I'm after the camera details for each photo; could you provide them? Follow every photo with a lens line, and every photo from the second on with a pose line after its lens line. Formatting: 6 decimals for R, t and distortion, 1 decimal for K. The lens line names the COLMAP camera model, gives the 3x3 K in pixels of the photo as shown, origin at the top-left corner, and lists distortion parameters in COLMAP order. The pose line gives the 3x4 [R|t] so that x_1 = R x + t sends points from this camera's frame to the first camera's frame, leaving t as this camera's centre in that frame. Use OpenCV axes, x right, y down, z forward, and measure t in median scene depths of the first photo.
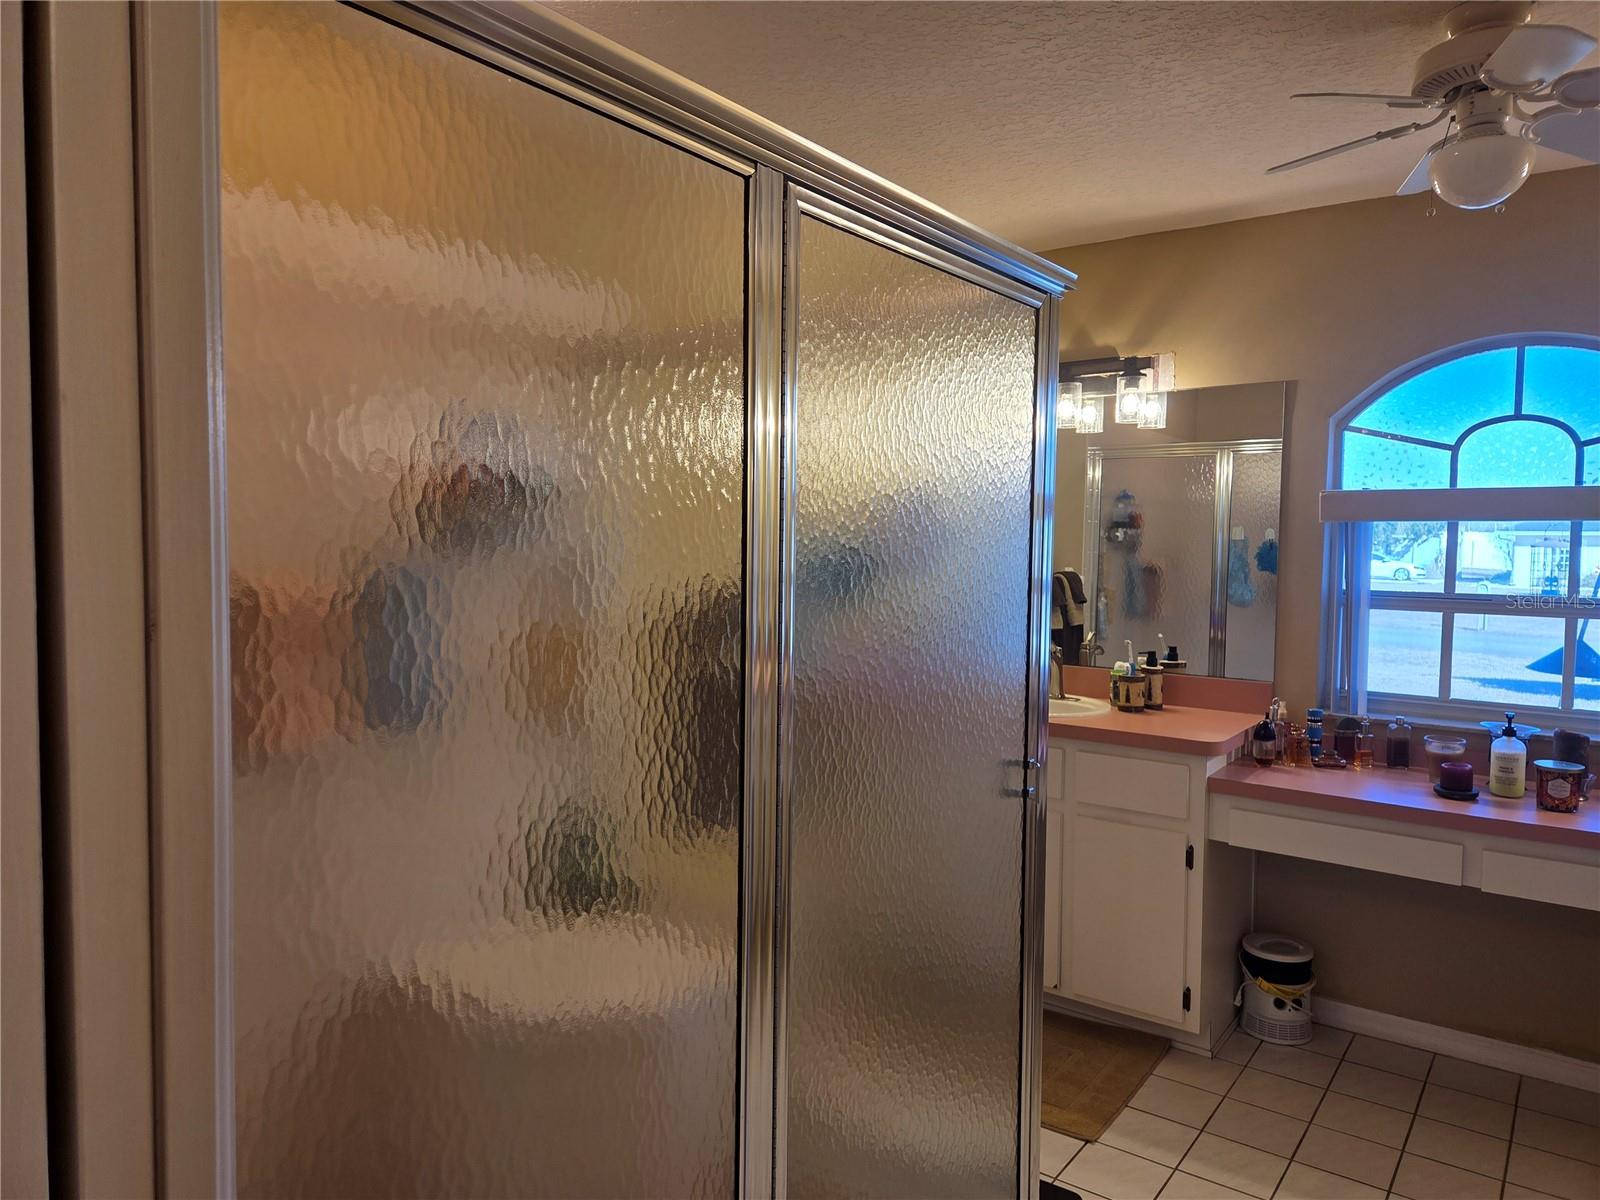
lens RADIAL K [[1076.7, 0, 798.3], [0, 1076.7, 596.4], [0, 0, 1]] dist [0.005293, -0.003630]
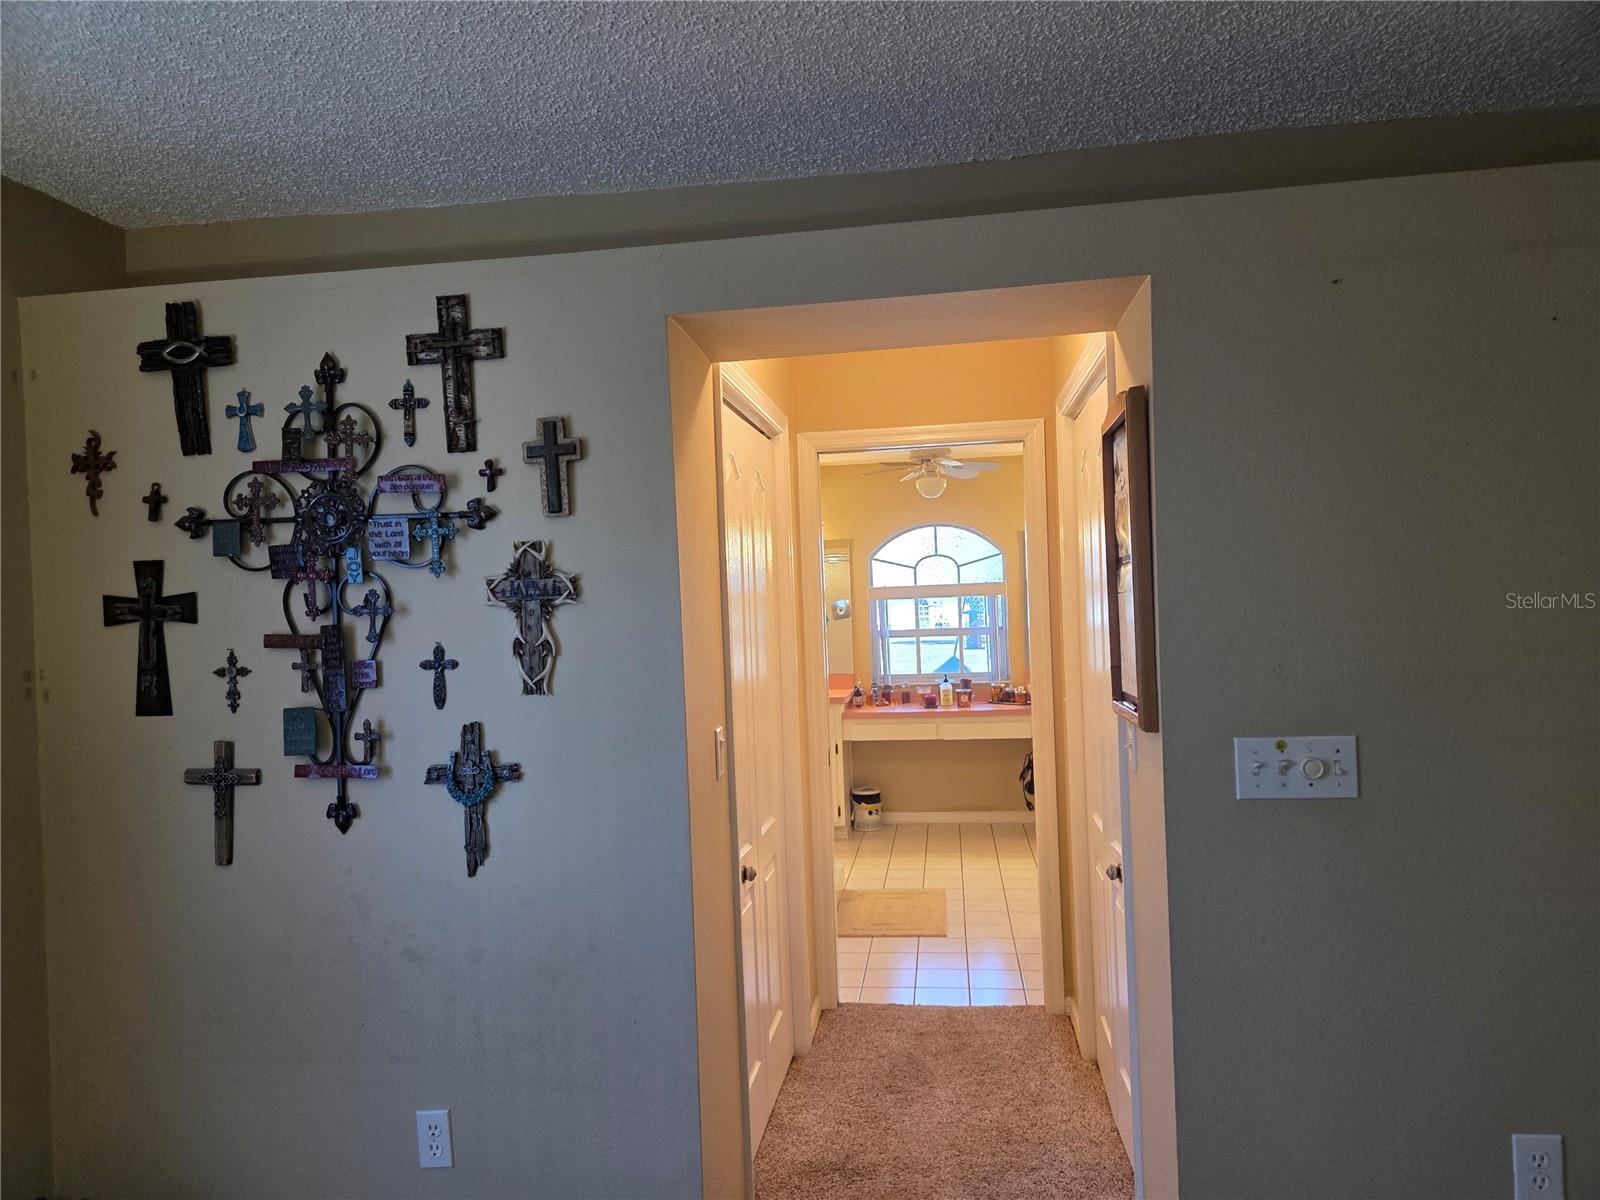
lens RADIAL K [[1076.7, 0, 801.0], [0, 1076.7, 603.2], [0, 0, 1]] dist [0.005293, -0.003630]
pose [[0.877553, -0.037084, 0.478043, -0.767106], [0.069372, 0.996334, -0.050059, 0.041545], [-0.474434, 0.077092, 0.876909, -0.977628]]
